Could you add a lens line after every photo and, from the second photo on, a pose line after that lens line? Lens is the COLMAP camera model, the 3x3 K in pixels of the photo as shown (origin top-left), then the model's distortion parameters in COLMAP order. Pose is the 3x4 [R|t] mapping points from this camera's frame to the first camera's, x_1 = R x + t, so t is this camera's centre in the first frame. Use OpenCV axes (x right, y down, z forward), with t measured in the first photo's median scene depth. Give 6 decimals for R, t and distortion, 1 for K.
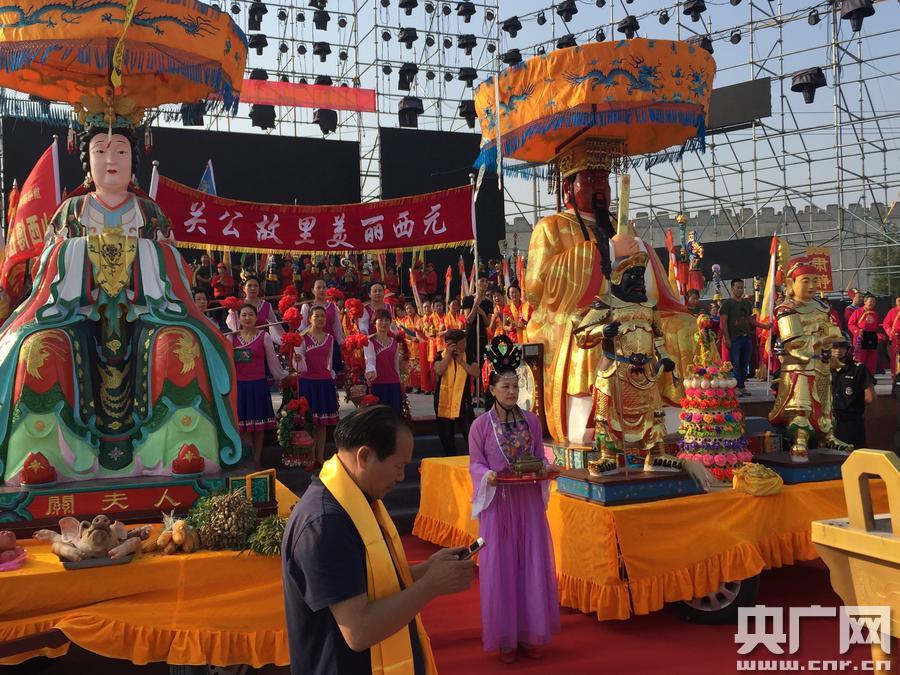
lens RADIAL K [[929.3, 0, 449.6], [0, 929.3, 350.9], [0, 0, 1]] dist [0.006126, 0.016718]
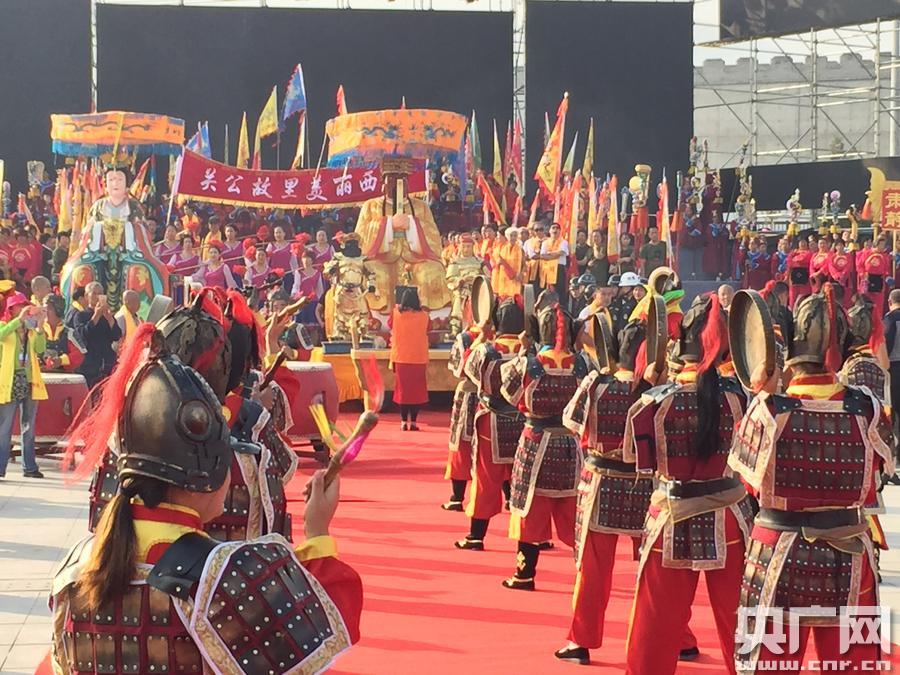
lens RADIAL K [[2048.2, 0, 450.0], [0, 2048.2, 337.5], [0, 0, 1]] dist [0.092493, -0.175355]
pose [[0.952890, 0.035049, -0.301284, 1.591387], [-0.027241, 0.999176, 0.030080, -0.016038], [0.302090, -0.020456, 0.953060, -2.884694]]
